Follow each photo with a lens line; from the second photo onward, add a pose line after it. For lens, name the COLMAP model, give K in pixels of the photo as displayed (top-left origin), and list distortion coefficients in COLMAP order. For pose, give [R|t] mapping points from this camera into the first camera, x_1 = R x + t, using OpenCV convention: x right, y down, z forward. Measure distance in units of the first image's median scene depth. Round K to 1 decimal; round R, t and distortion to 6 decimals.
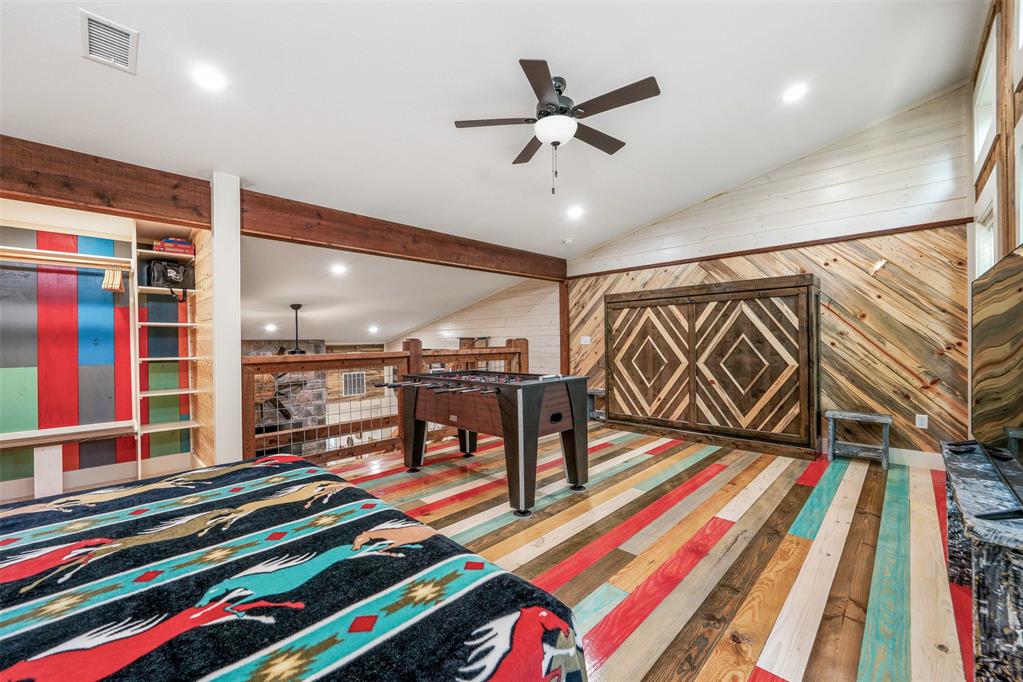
lens RADIAL K [[405.0, 0, 509.0], [0, 405.0, 344.2], [0, 0, 1]] dist [-0.010507, 0.000139]
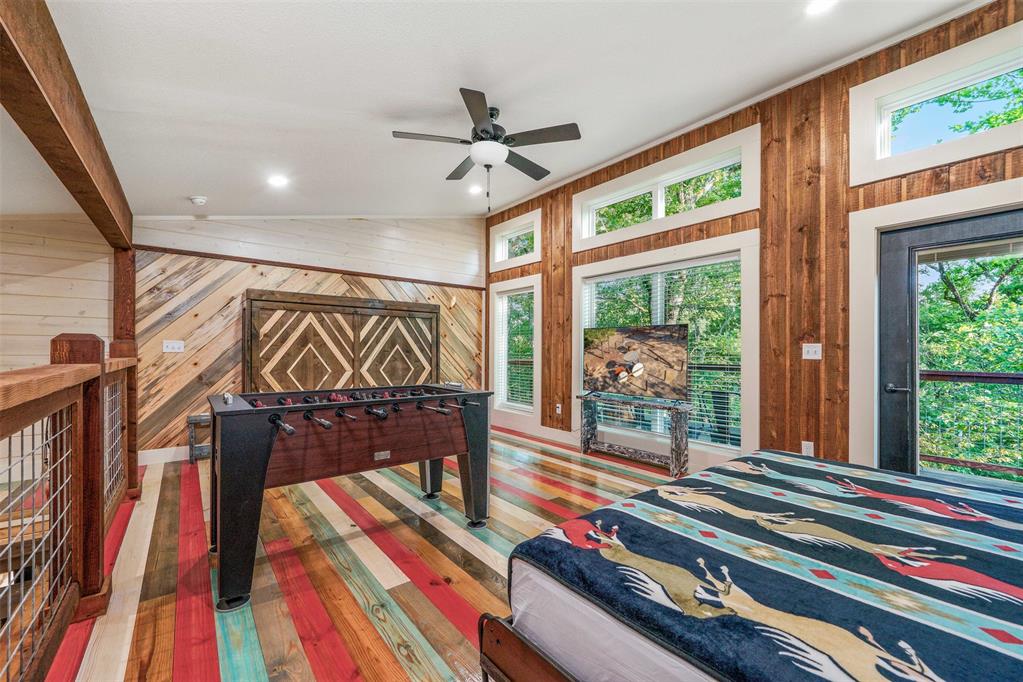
lens RADIAL K [[405.0, 0, 513.3], [0, 405.0, 346.7], [0, 0, 1]] dist [-0.010507, 0.000139]
pose [[0.110476, 0.023189, 0.993608, -0.552368], [-0.003420, 0.999731, -0.022951, 0.006383], [-0.993873, -0.000862, 0.110525, 0.474900]]
